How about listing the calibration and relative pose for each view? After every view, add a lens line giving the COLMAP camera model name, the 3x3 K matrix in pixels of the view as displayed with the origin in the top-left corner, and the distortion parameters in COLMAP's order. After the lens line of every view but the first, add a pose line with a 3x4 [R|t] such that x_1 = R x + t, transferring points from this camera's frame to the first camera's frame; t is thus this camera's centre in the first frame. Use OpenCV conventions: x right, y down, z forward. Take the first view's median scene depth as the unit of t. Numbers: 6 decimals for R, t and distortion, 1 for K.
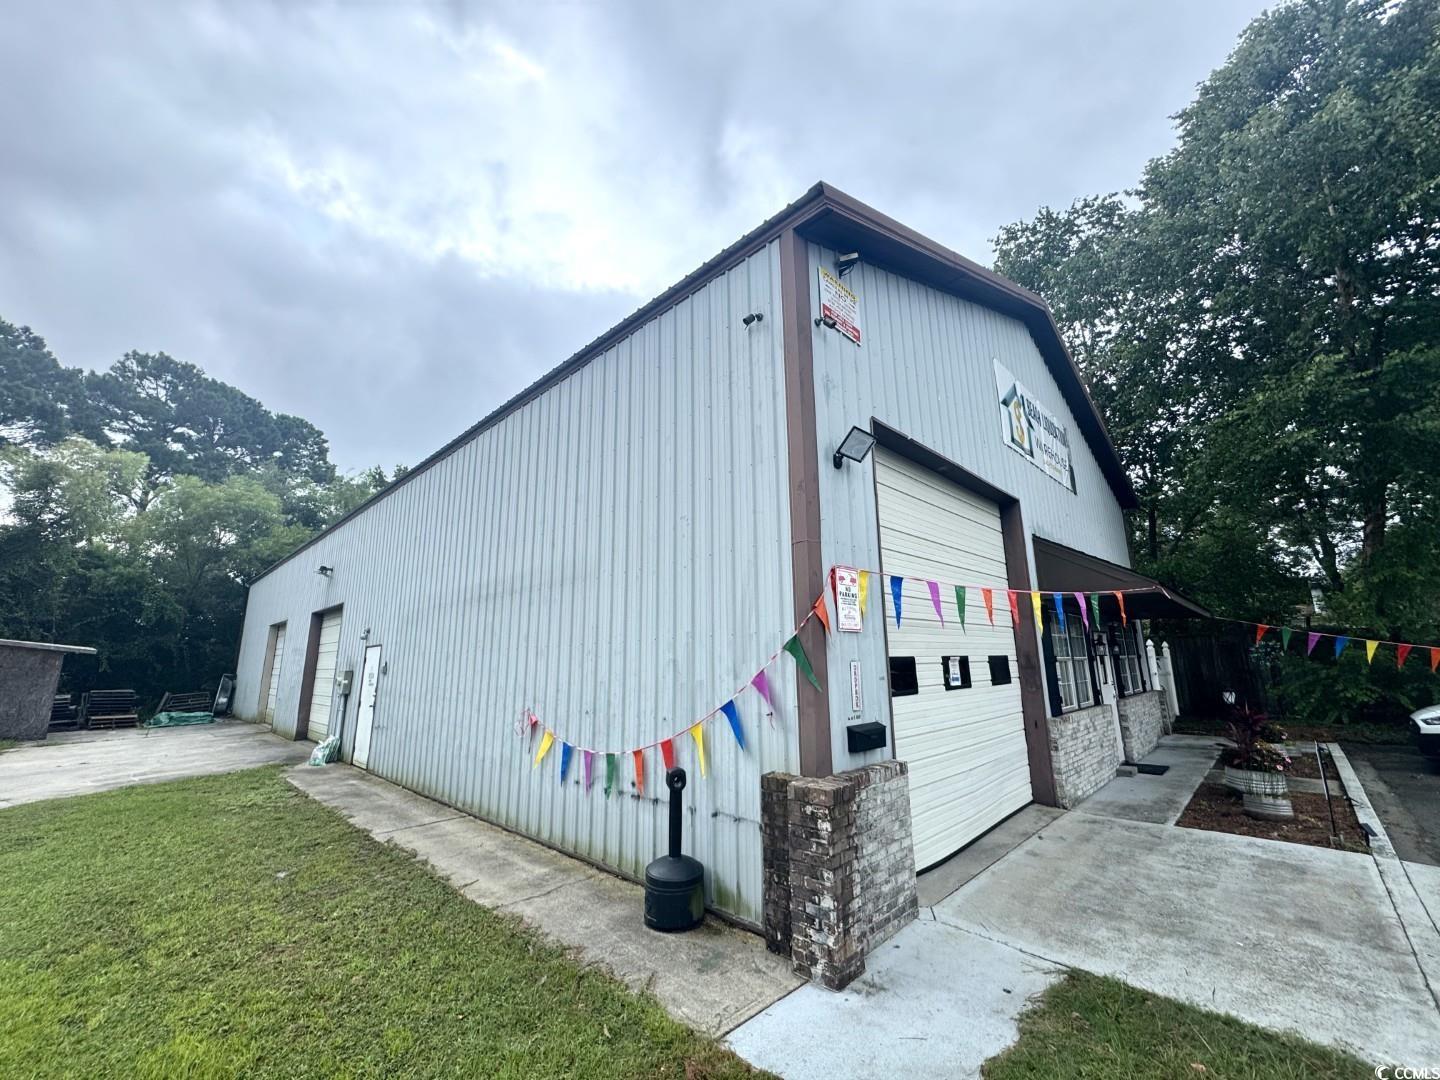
lens RADIAL K [[562.7, 0, 724.0], [0, 562.7, 543.5], [0, 0, 1]] dist [-0.001058, -0.000227]
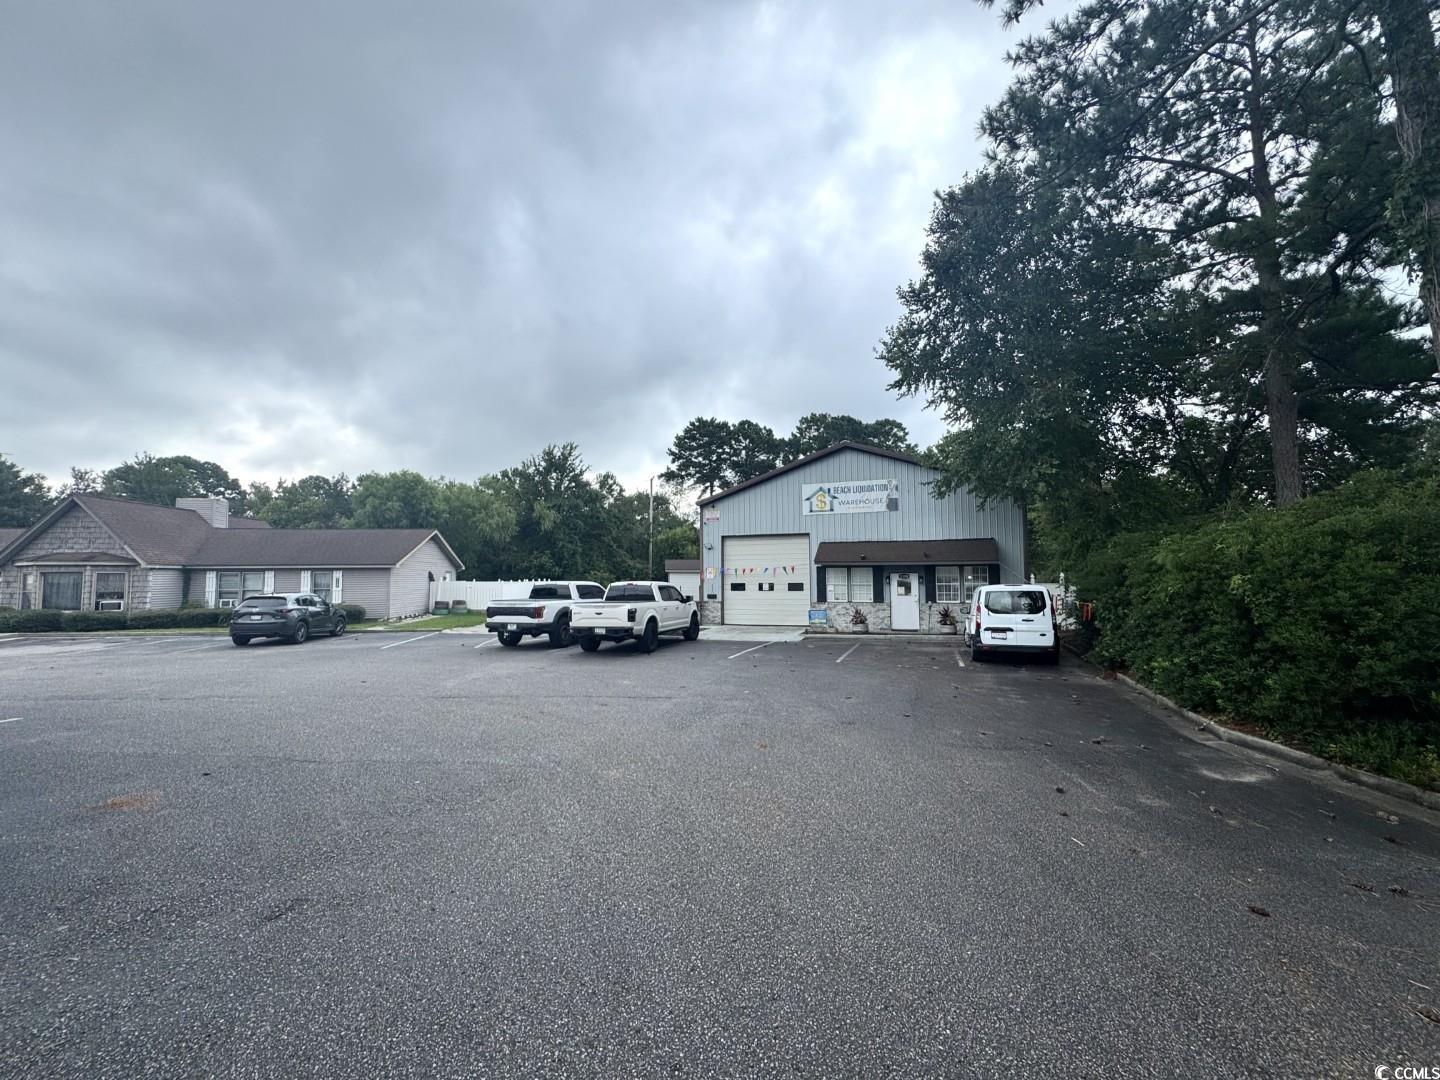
lens RADIAL K [[562.7, 0, 724.0], [0, 562.7, 543.5], [0, 0, 1]] dist [-0.001058, -0.000227]
pose [[0.416907, -0.043946, -0.907886, 5.527370], [0.186169, 0.981784, 0.037967, -0.384514], [0.889680, -0.184849, 0.417494, -1.195561]]
